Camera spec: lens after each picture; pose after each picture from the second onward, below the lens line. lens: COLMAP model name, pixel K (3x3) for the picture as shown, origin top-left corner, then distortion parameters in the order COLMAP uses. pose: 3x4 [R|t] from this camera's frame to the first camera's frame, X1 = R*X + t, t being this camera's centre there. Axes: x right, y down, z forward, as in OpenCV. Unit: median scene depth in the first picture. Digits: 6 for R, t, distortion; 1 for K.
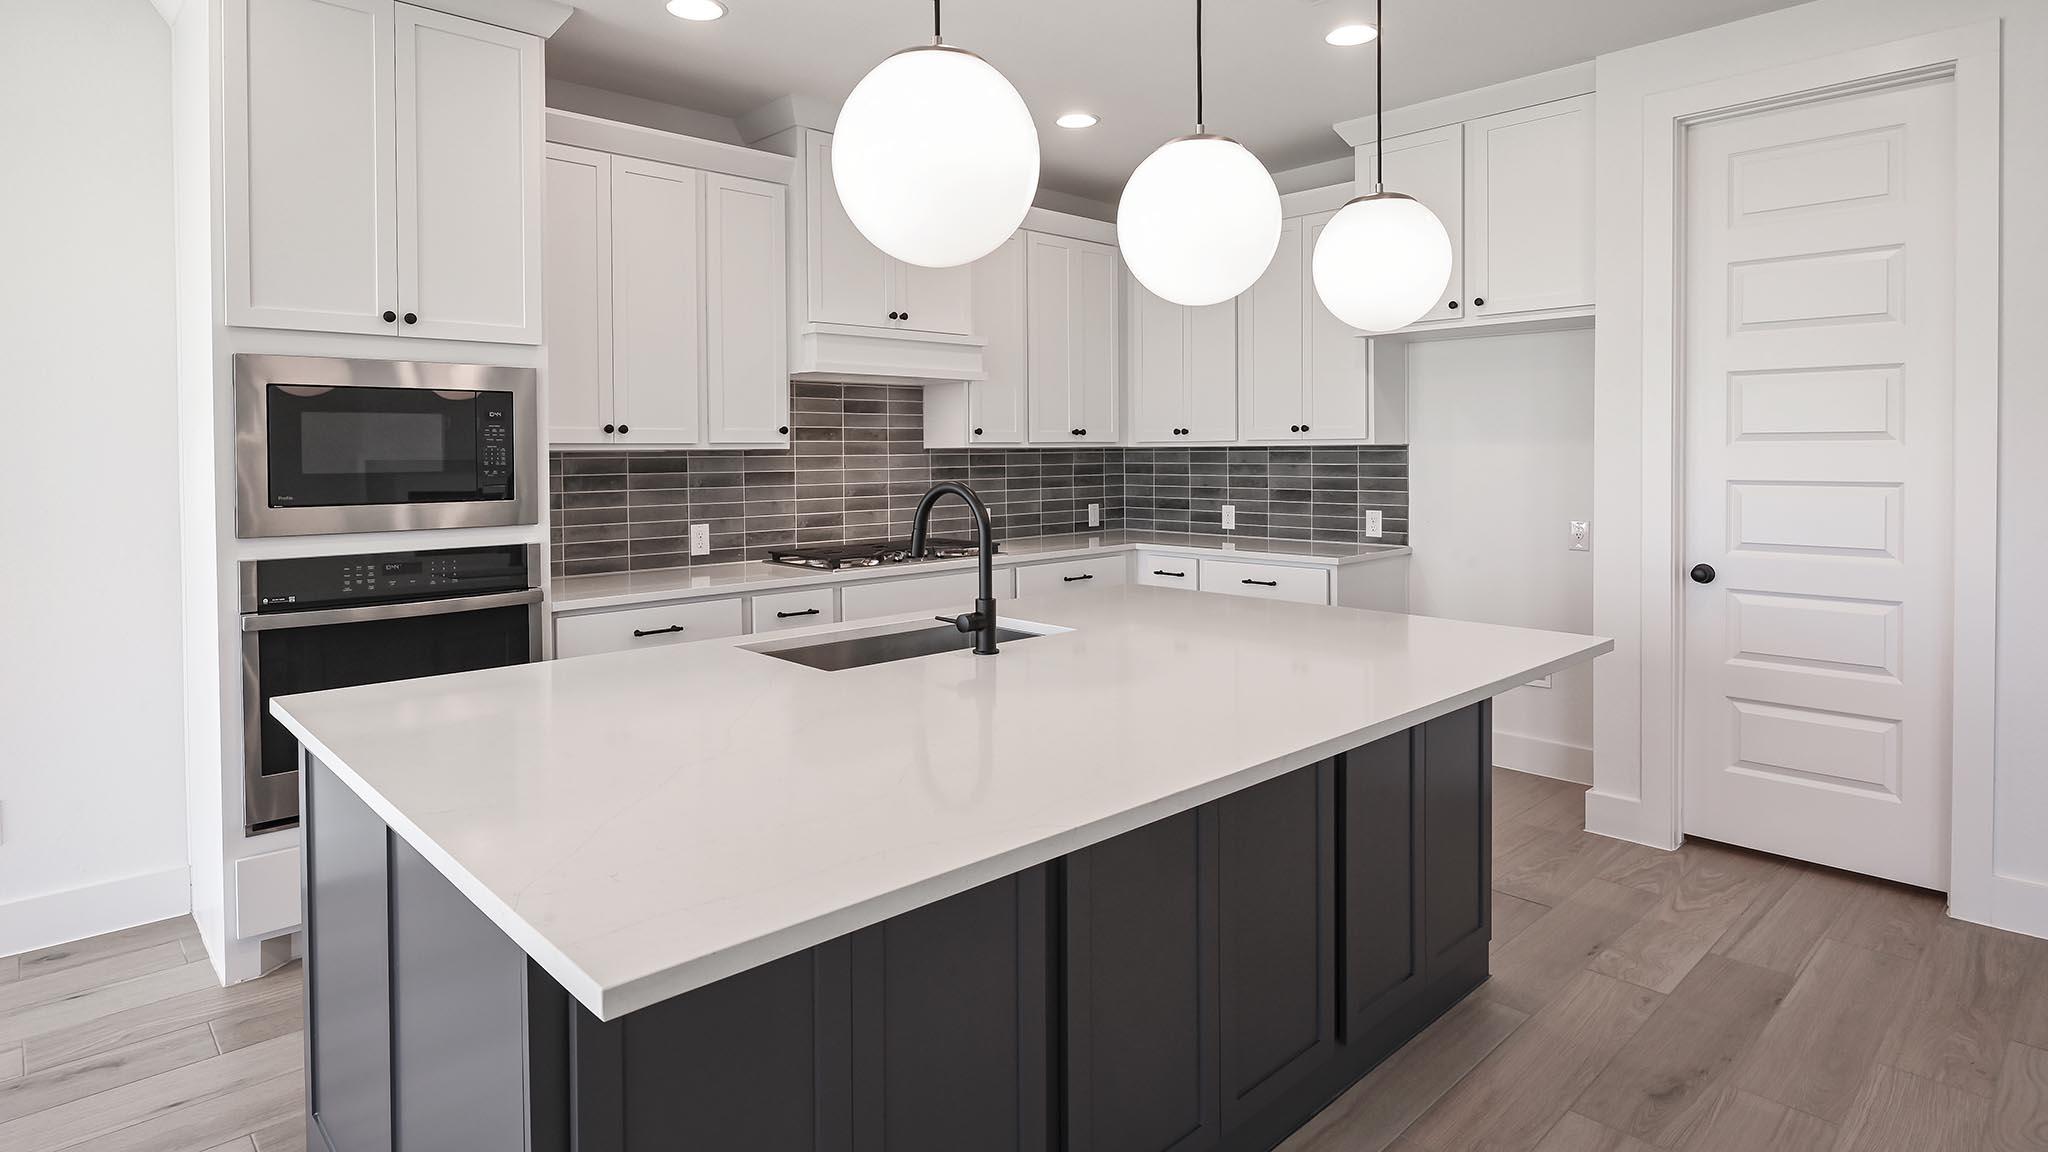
lens RADIAL K [[1082.8, 0, 1020.9], [0, 1082.8, 470.9], [0, 0, 1]] dist [-0.002709, -0.001233]
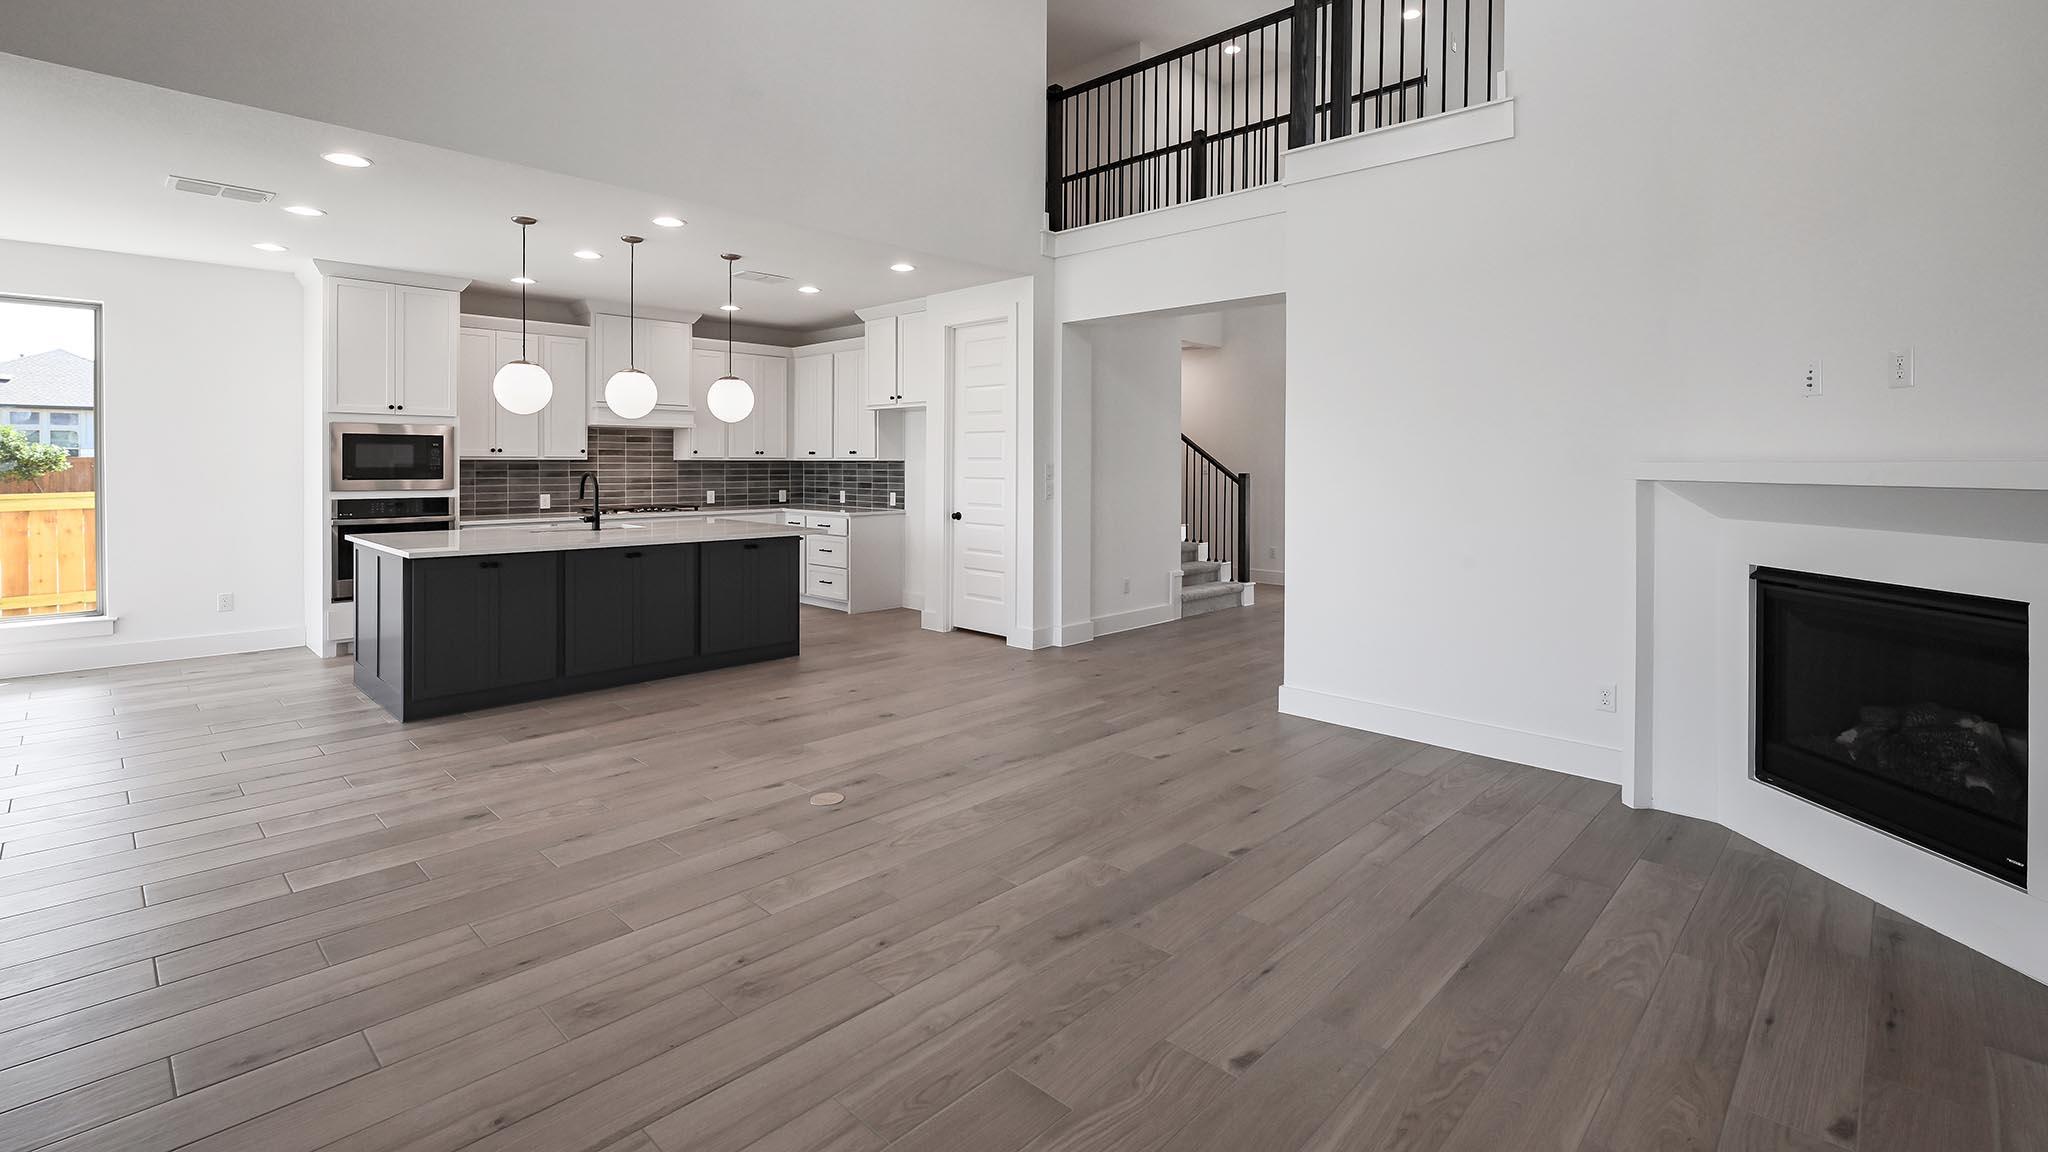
lens RADIAL K [[911.9, 0, 1018.4], [0, 911.9, 471.1], [0, 0, 1]] dist [-0.001412, -0.000732]
pose [[0.998935, 0.010402, 0.044943, 0.506780], [-0.010022, 0.999912, -0.008671, 0.008686], [-0.045029, 0.008212, 0.998952, -0.770541]]
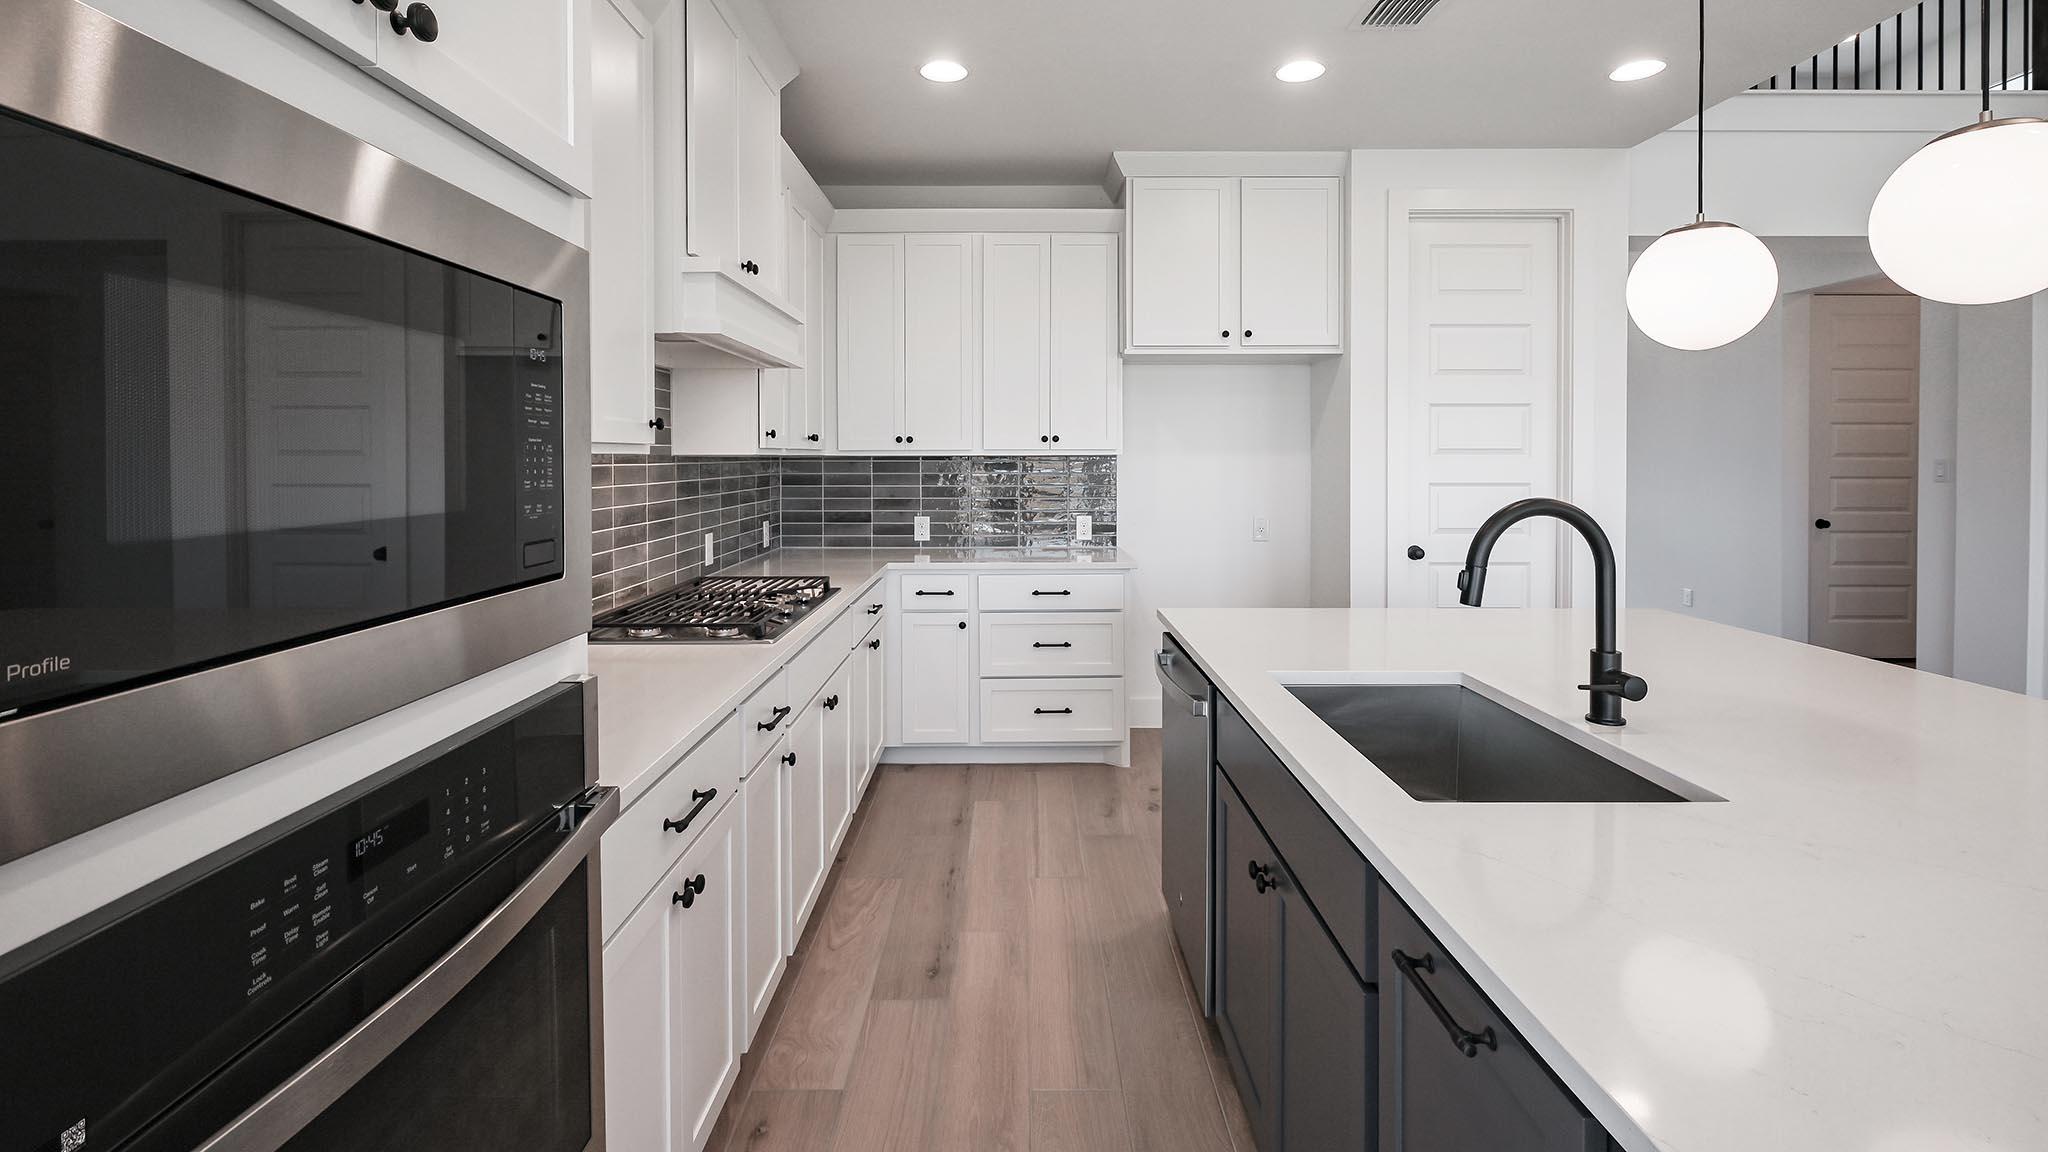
lens RADIAL K [[911.9, 0, 1018.4], [0, 911.9, 471.1], [0, 0, 1]] dist [-0.001412, -0.000732]
pose [[0.684640, -0.004871, 0.728865, -0.402240], [0.010673, 0.999937, -0.003343, -0.006018], [-0.728803, 0.010067, 0.684649, 0.439725]]
